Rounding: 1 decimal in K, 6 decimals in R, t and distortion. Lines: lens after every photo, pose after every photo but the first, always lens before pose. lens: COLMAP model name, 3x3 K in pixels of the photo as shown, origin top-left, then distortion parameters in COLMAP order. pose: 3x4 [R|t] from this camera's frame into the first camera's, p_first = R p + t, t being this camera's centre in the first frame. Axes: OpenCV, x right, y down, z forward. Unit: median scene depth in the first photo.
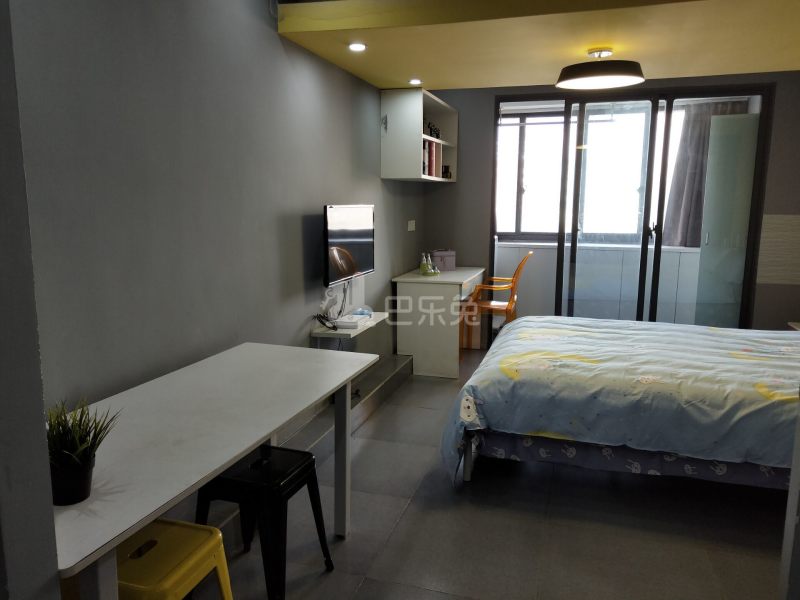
lens RADIAL K [[609.7, 0, 395.6], [0, 609.7, 298.7], [0, 0, 1]] dist [0.025299, 0.003623]
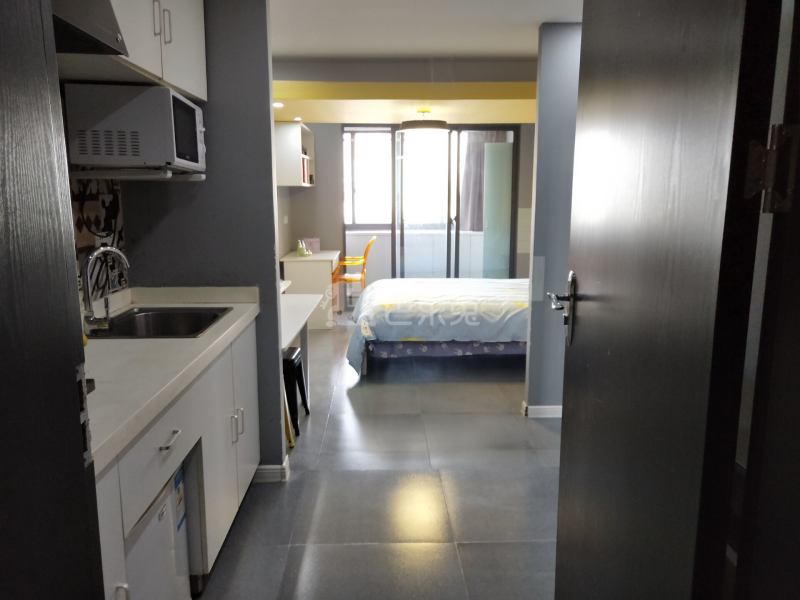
lens RADIAL K [[609.7, 0, 395.6], [0, 609.7, 298.7], [0, 0, 1]] dist [0.025299, 0.003623]
pose [[0.947879, -0.061010, 0.312734, -0.317135], [0.057608, 0.998137, 0.020117, 0.069095], [-0.313379, -0.001053, 0.949628, -0.603284]]
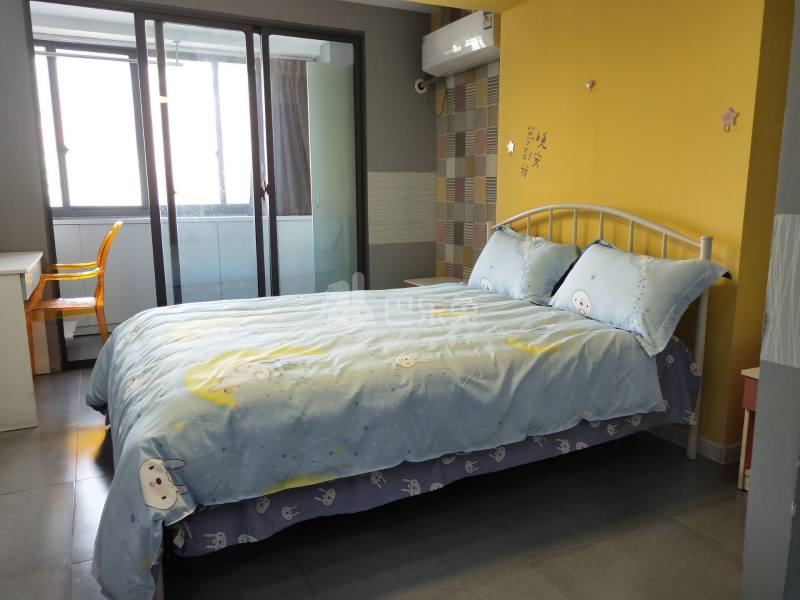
lens RADIAL K [[609.7, 0, 395.6], [0, 609.7, 298.7], [0, 0, 1]] dist [0.025299, 0.003623]
pose [[0.726939, -0.125590, 0.675120, -0.066592], [0.119438, 0.991272, 0.055797, 0.018426], [-0.676236, 0.040074, 0.735595, 0.467624]]
